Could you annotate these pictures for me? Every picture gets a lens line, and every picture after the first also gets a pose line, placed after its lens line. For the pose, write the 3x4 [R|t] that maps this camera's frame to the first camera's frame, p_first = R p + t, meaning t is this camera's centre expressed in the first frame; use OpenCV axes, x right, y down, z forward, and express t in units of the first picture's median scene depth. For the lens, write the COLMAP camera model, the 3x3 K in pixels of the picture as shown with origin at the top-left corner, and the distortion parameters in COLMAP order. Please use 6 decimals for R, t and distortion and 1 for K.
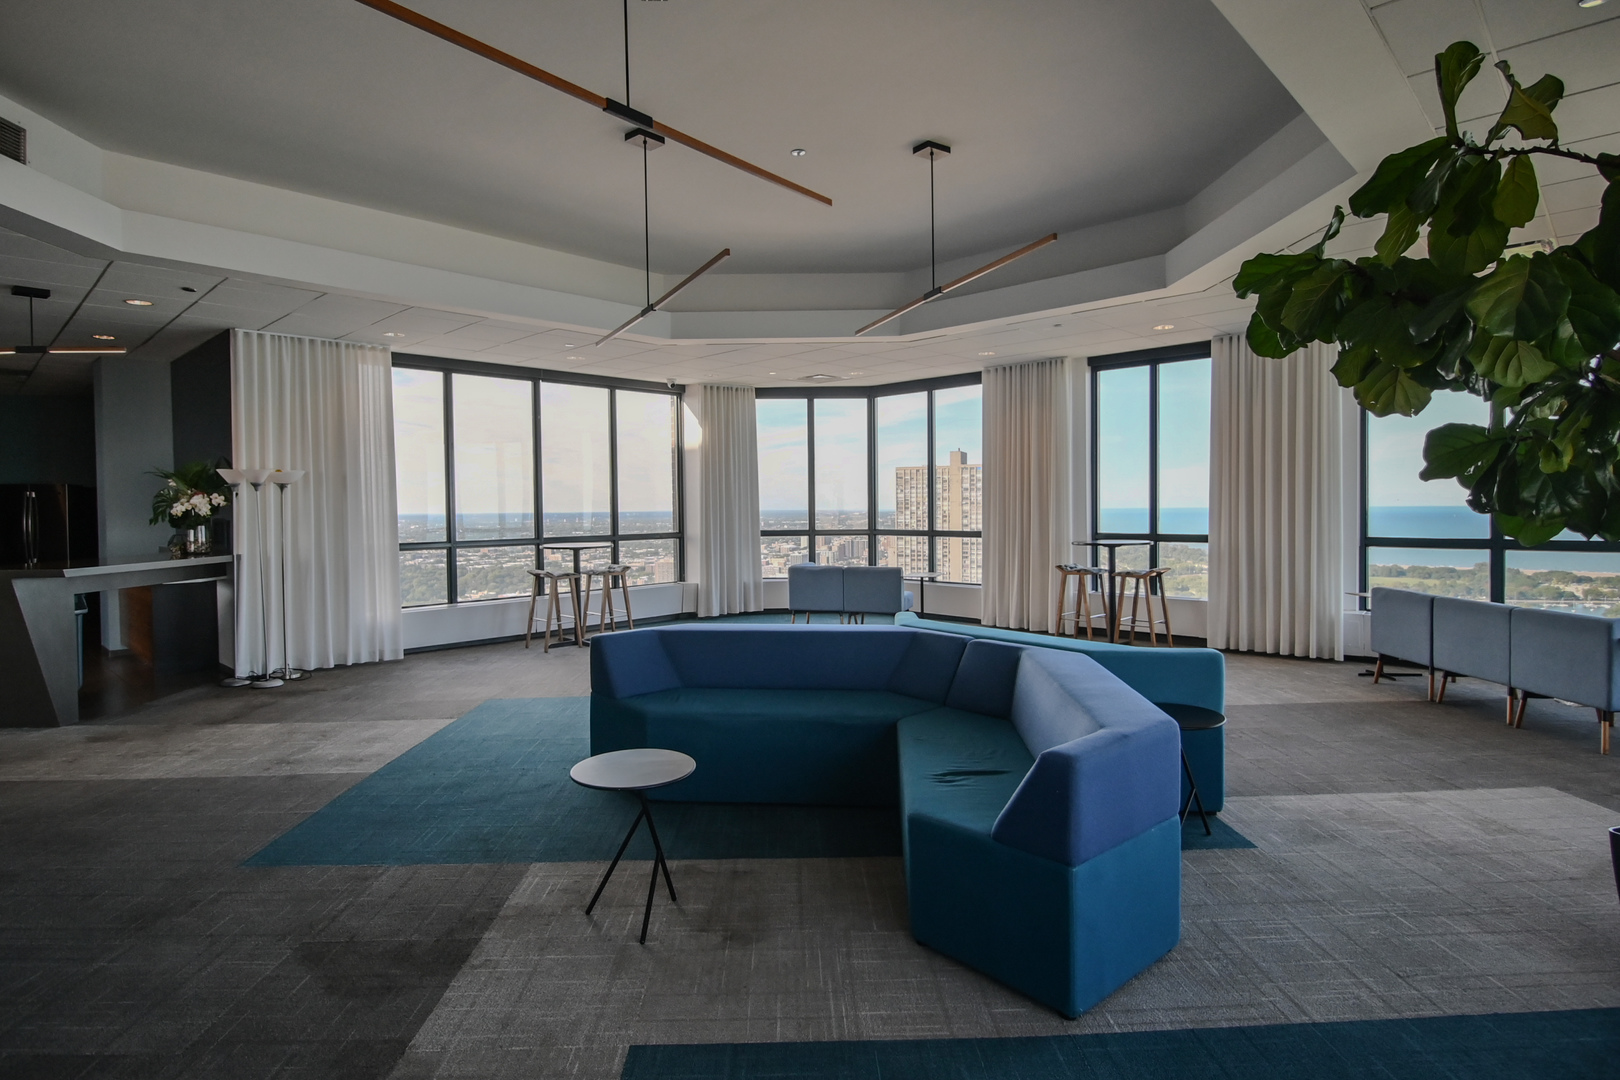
lens RADIAL K [[867.6, 0, 809.7], [0, 867.6, 529.6], [0, 0, 1]] dist [-0.000257, 0.000240]
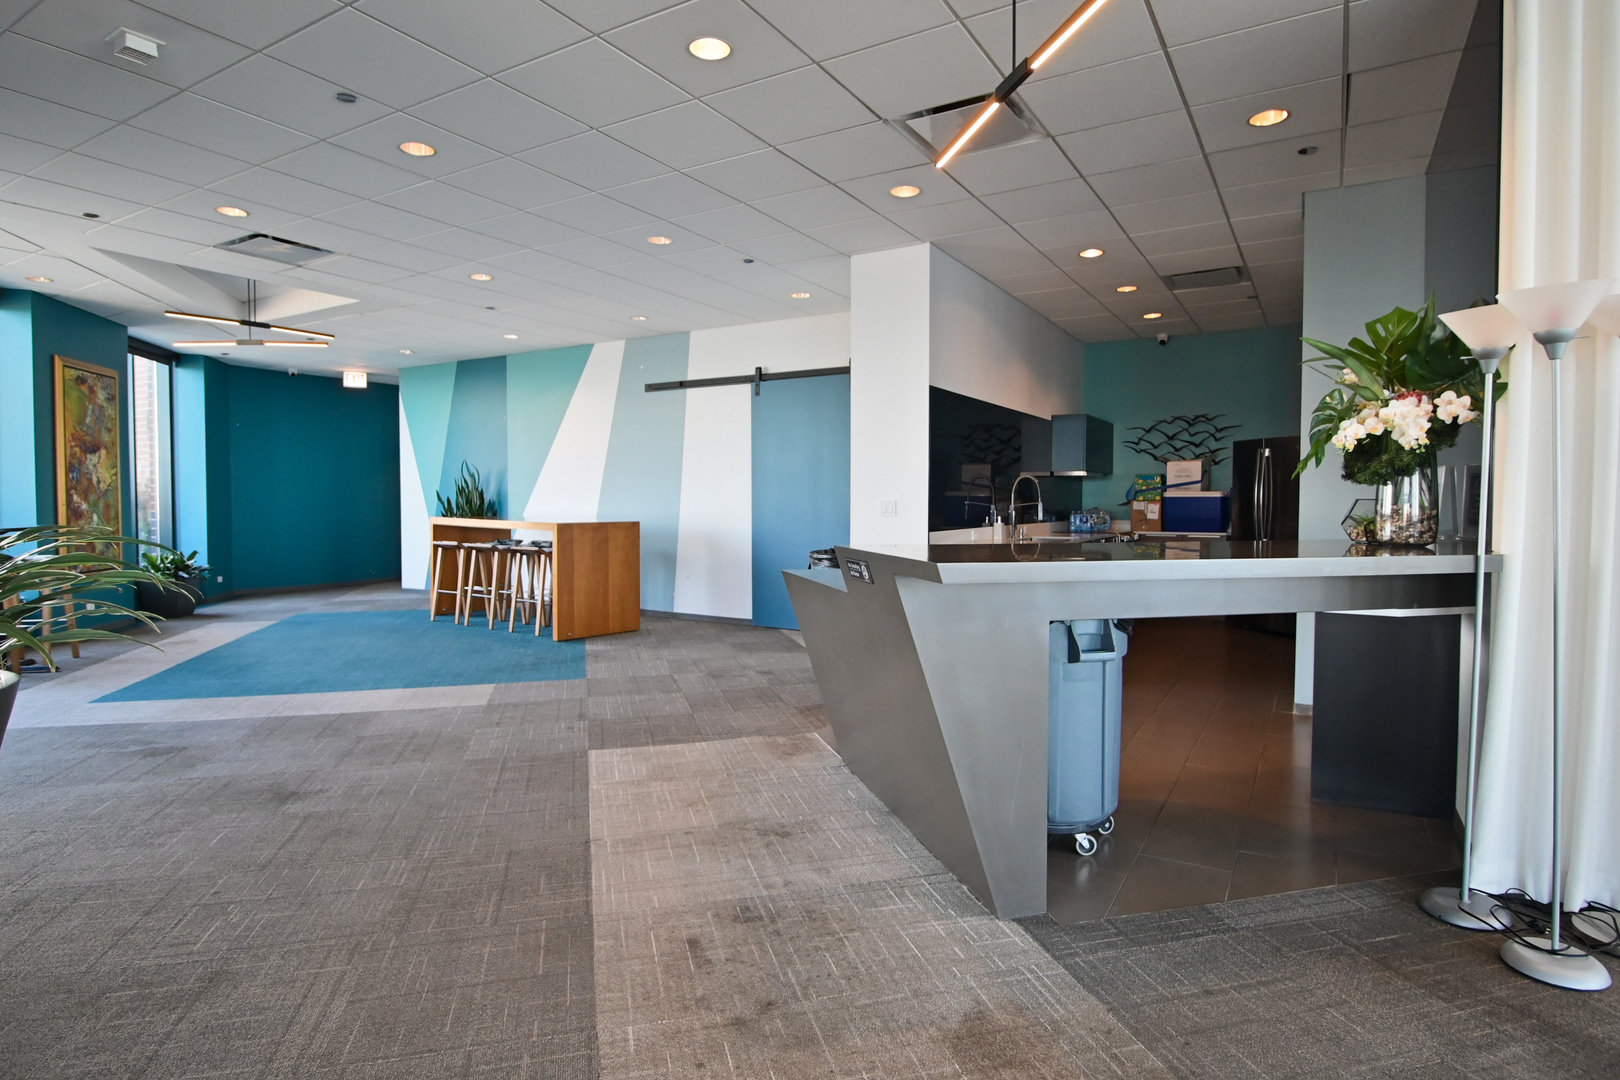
lens RADIAL K [[867.6, 0, 809.5], [0, 867.6, 538.1], [0, 0, 1]] dist [-0.000257, 0.000240]
pose [[0.217890, 0.050456, -0.974668, -0.372449], [-0.034930, 0.998426, 0.043878, 0.016263], [0.975348, 0.024484, 0.219310, 0.646186]]
